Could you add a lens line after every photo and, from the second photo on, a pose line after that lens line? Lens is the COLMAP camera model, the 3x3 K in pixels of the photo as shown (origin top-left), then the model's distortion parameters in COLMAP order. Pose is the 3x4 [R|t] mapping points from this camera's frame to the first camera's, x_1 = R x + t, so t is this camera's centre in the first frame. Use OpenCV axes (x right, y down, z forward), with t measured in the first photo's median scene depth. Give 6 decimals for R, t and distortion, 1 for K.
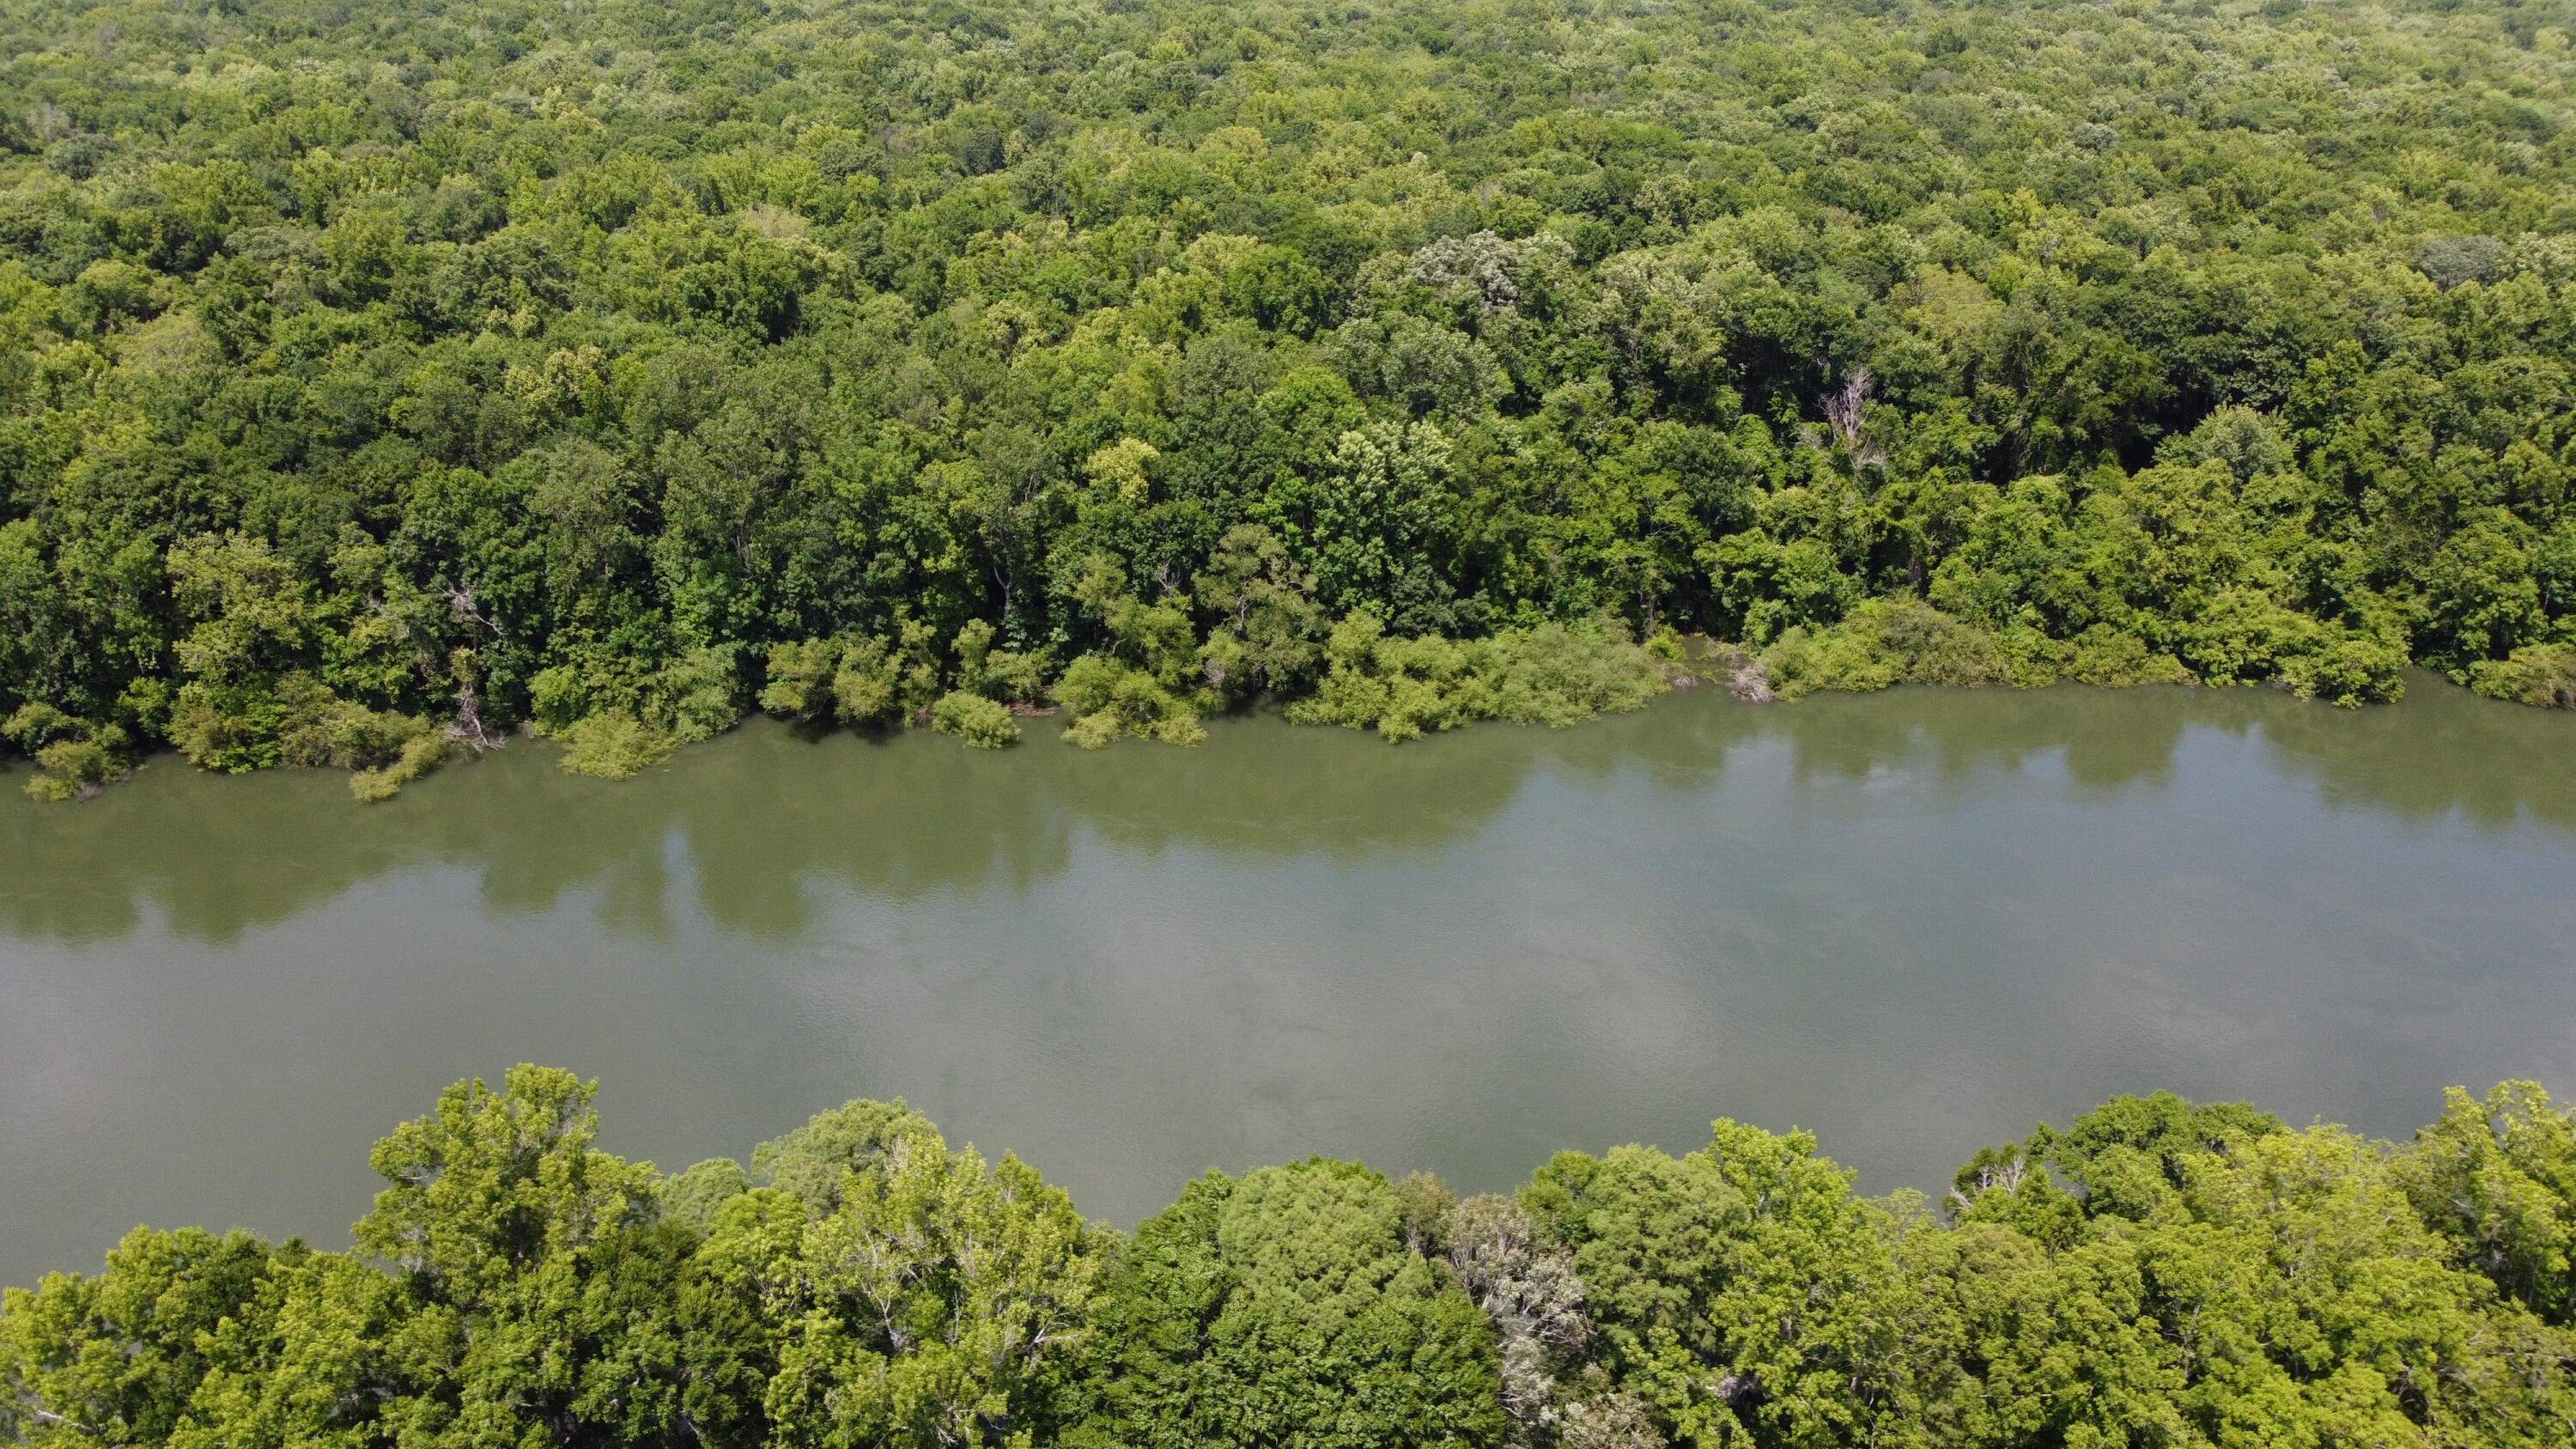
lens RADIAL K [[1949.4, 0, 1292.0], [0, 1949.4, 718.3], [0, 0, 1]] dist [-0.007745, -0.001039]
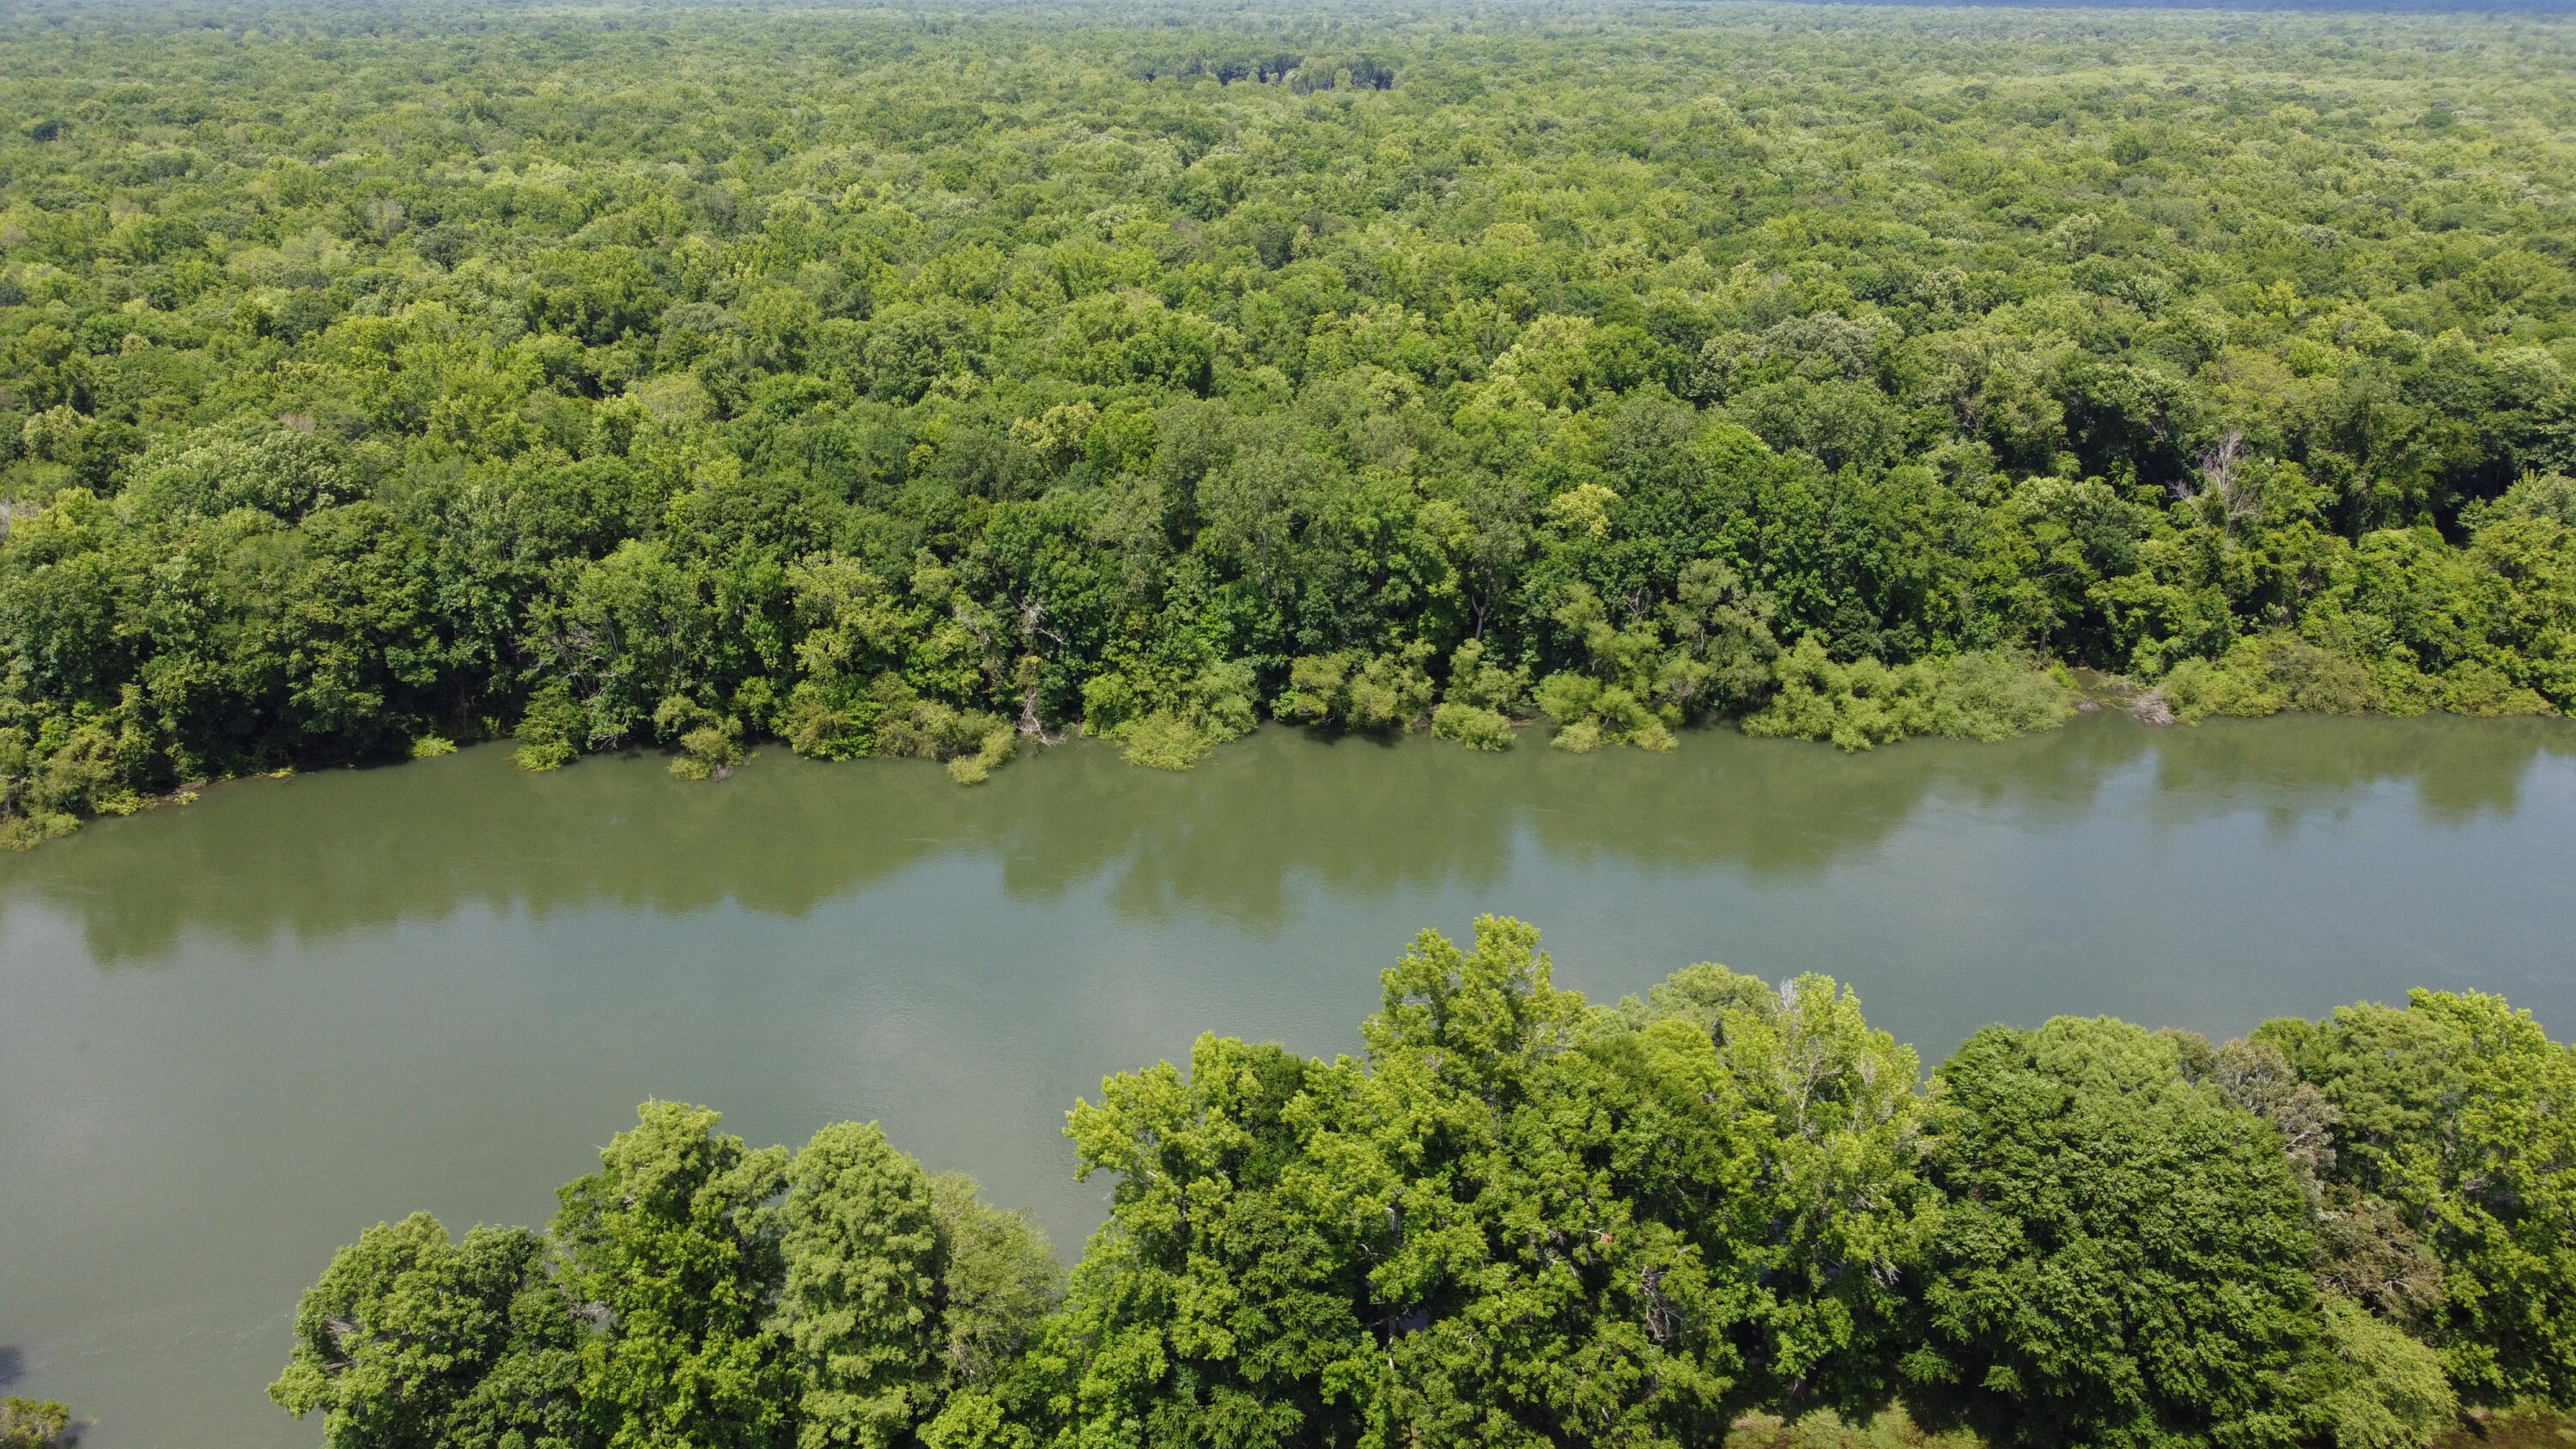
lens RADIAL K [[1949.4, 0, 1292.0], [0, 1949.4, 718.3], [0, 0, 1]] dist [-0.007745, -0.001039]
pose [[0.999263, 0.013373, -0.035986, -0.216826], [-0.015243, 0.998519, -0.052227, 0.053996], [0.035234, 0.052737, 0.997987, -0.123030]]
